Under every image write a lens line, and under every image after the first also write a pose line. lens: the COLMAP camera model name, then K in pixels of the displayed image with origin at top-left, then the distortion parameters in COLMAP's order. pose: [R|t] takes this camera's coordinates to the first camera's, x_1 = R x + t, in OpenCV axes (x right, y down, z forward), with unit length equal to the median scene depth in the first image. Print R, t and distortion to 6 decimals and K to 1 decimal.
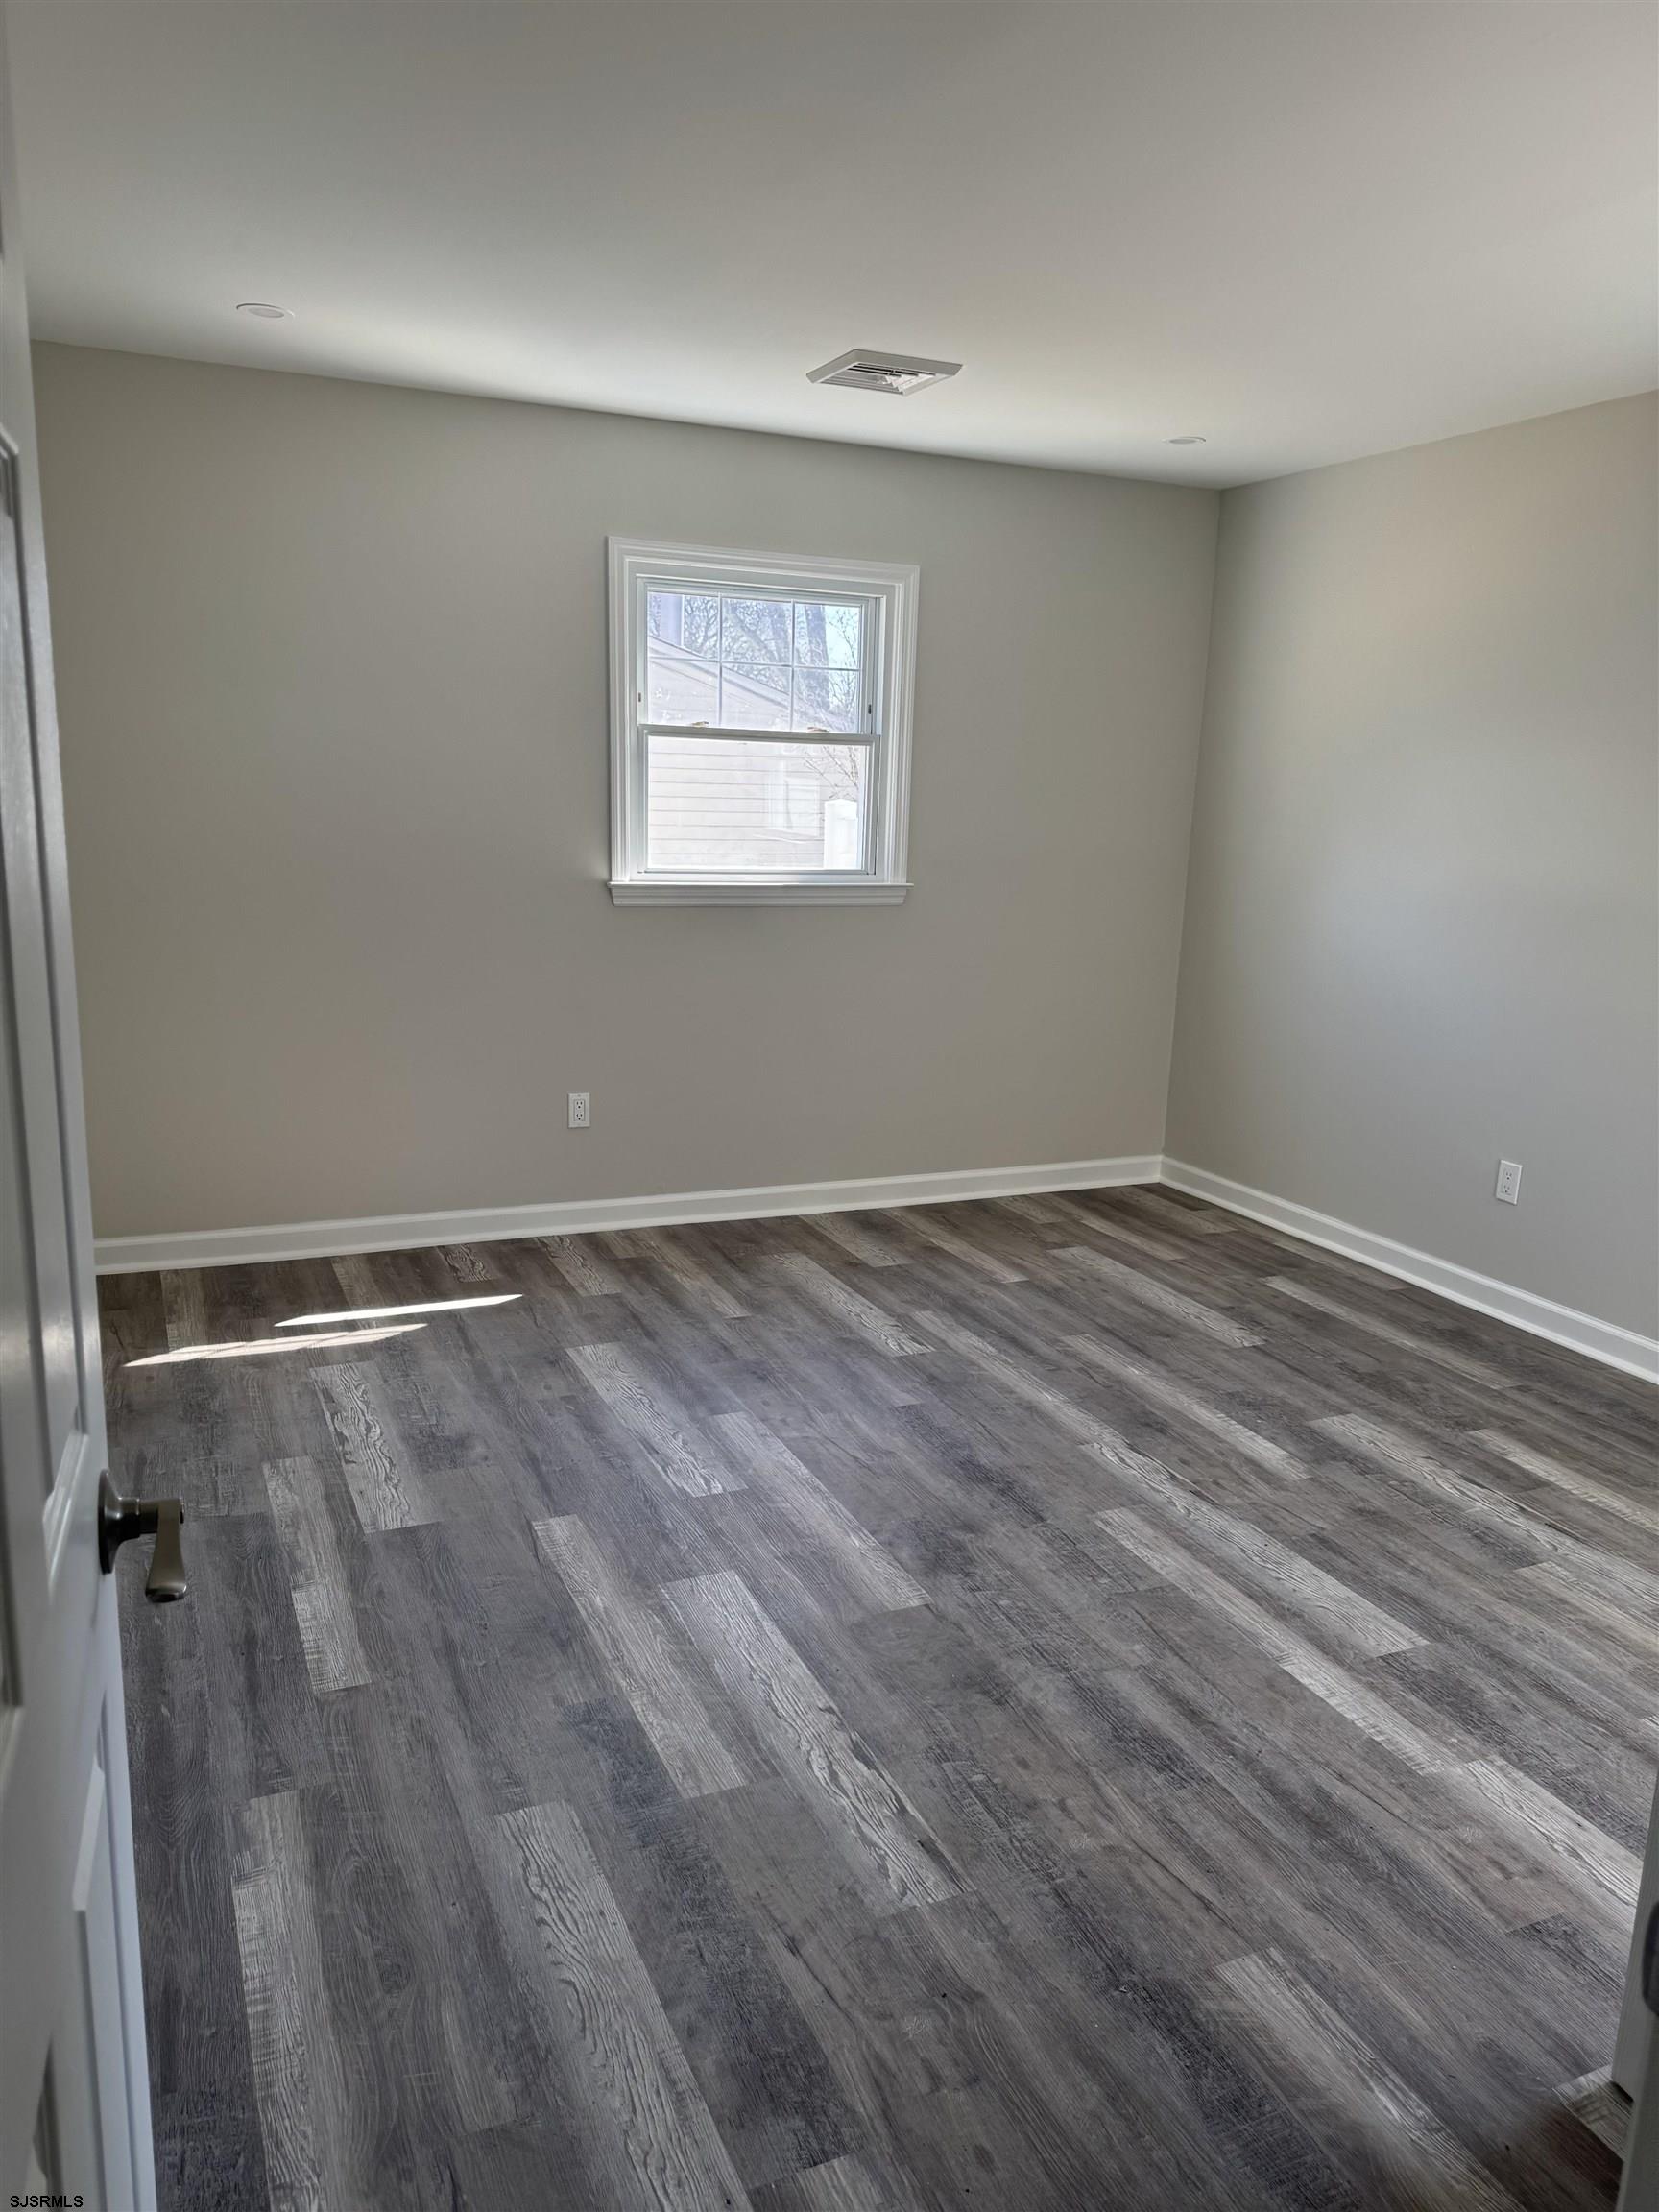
lens RADIAL K [[1572.3, 0, 814.4], [0, 1572.3, 1119.7], [0, 0, 1]] dist [0.063437, -0.078542]
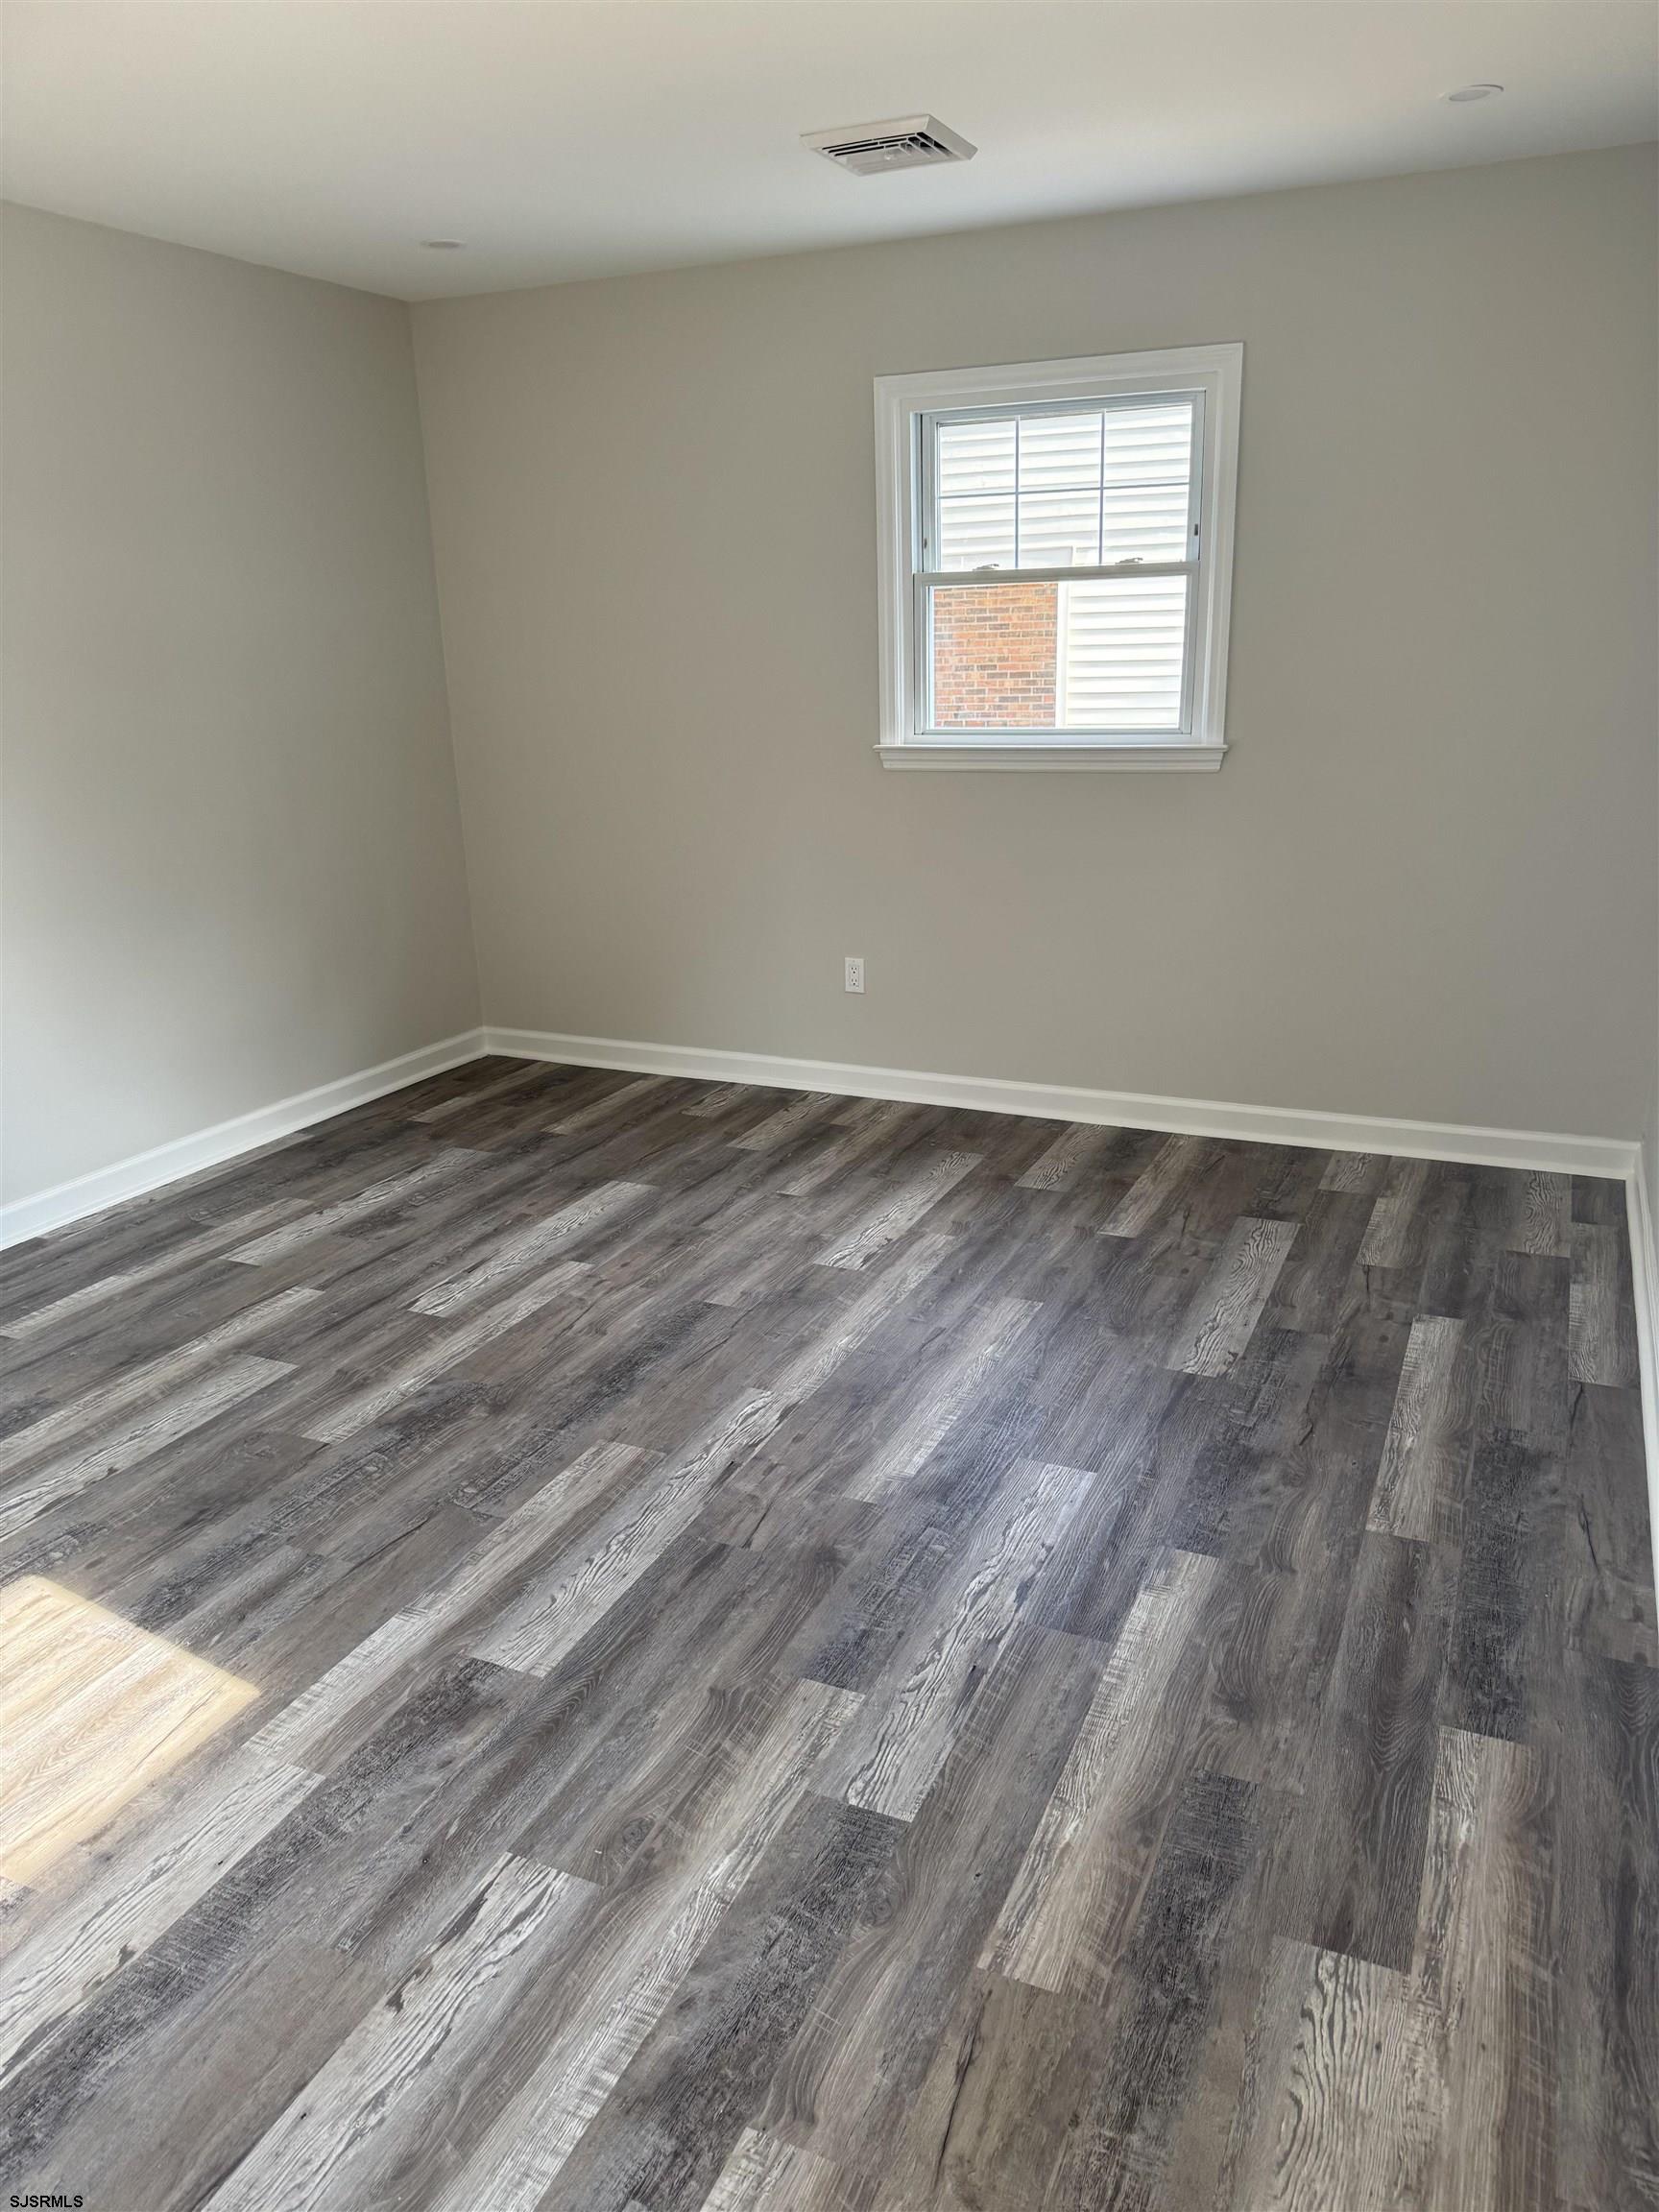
lens RADIAL K [[1572.3, 0, 777.6], [0, 1572.3, 1073.7], [0, 0, 1]] dist [0.063437, -0.078542]
pose [[0.657285, 0.158666, -0.736750, 0.610593], [-0.117183, 0.987214, 0.108062, -0.049385], [0.744476, 0.015307, 0.667474, 0.319564]]
